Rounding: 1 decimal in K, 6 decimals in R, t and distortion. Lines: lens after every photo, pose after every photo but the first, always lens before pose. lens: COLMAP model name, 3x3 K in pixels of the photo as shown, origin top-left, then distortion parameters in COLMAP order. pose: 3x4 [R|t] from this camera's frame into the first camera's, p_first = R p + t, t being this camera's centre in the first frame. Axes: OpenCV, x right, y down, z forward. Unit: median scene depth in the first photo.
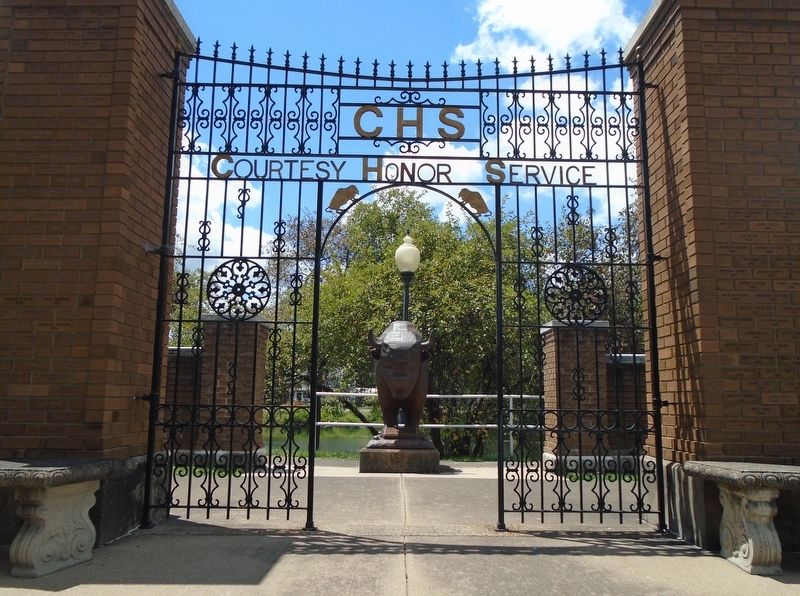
lens RADIAL K [[639.7, 0, 405.9], [0, 639.7, 292.3], [0, 0, 1]] dist [-0.003294, -0.006912]
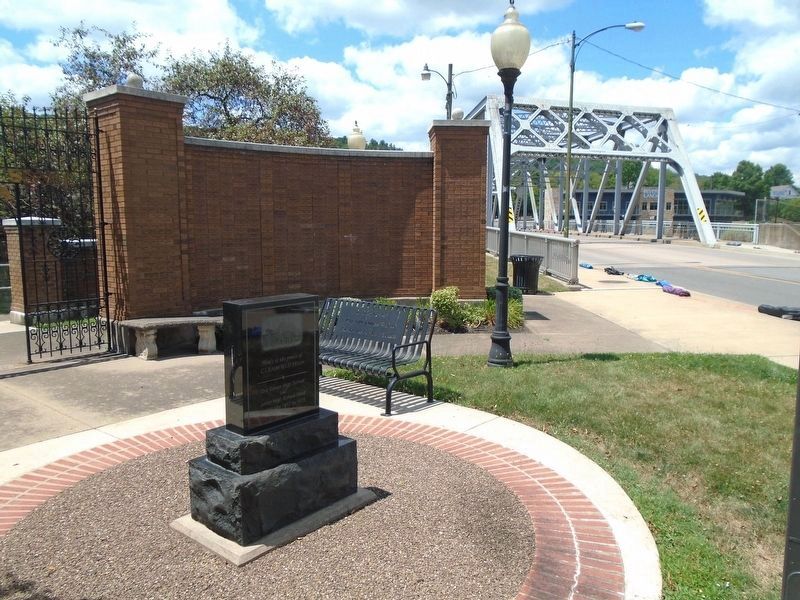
lens RADIAL K [[639.7, 0, 400.5], [0, 639.7, 299.3], [0, 0, 1]] dist [-0.003294, -0.006912]
pose [[0.662150, -0.107402, 0.741635, -0.558762], [-0.109046, 0.965332, 0.237156, -0.436489], [-0.741395, -0.237905, 0.627483, -1.102485]]
